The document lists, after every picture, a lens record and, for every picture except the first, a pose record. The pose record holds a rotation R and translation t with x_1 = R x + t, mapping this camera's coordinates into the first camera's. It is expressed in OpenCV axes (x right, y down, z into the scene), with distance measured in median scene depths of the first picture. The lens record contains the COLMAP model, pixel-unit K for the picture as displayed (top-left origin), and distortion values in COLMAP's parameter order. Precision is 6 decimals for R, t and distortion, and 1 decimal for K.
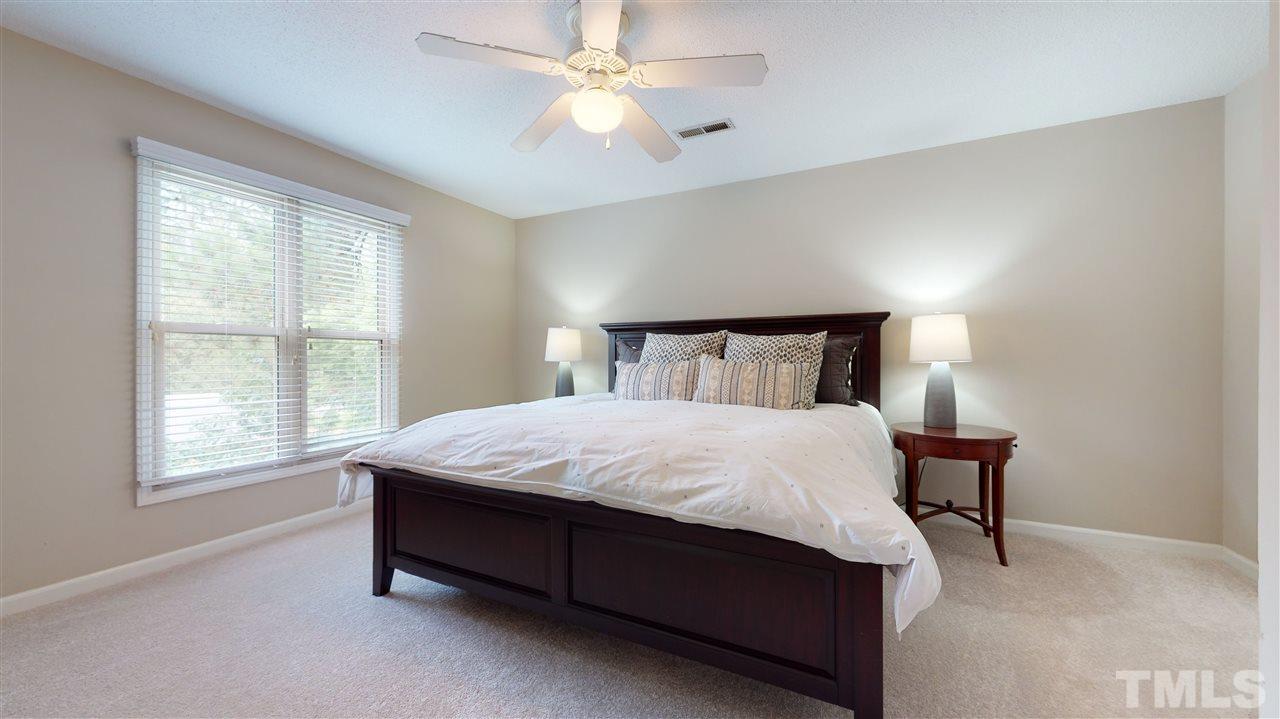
lens RADIAL K [[469.0, 0, 641.5], [0, 469.0, 360.4], [0, 0, 1]] dist [-0.001413, 0.000248]
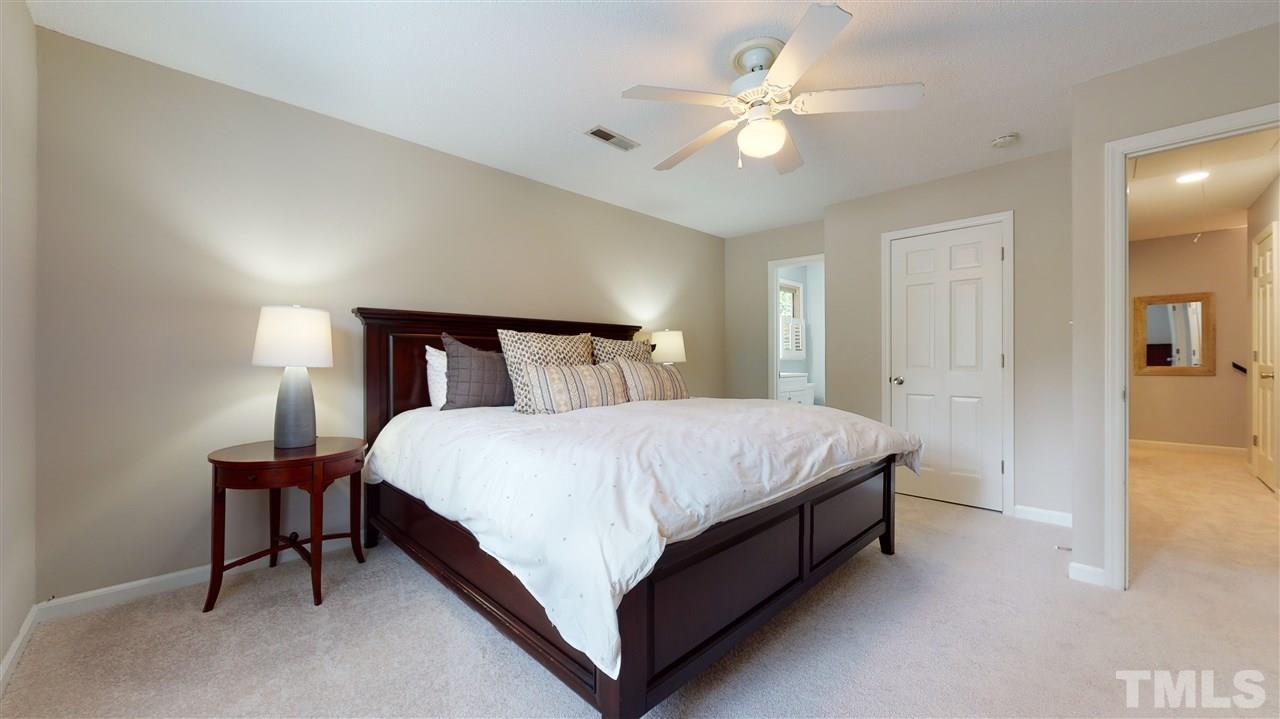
lens RADIAL K [[469.0, 0, 641.5], [0, 469.0, 360.4], [0, 0, 1]] dist [-0.001413, 0.000248]
pose [[0.313045, -0.004423, 0.949728, -0.871871], [0.008655, 0.999961, 0.001804, -0.006539], [-0.949699, 0.007655, 0.313071, 0.647507]]
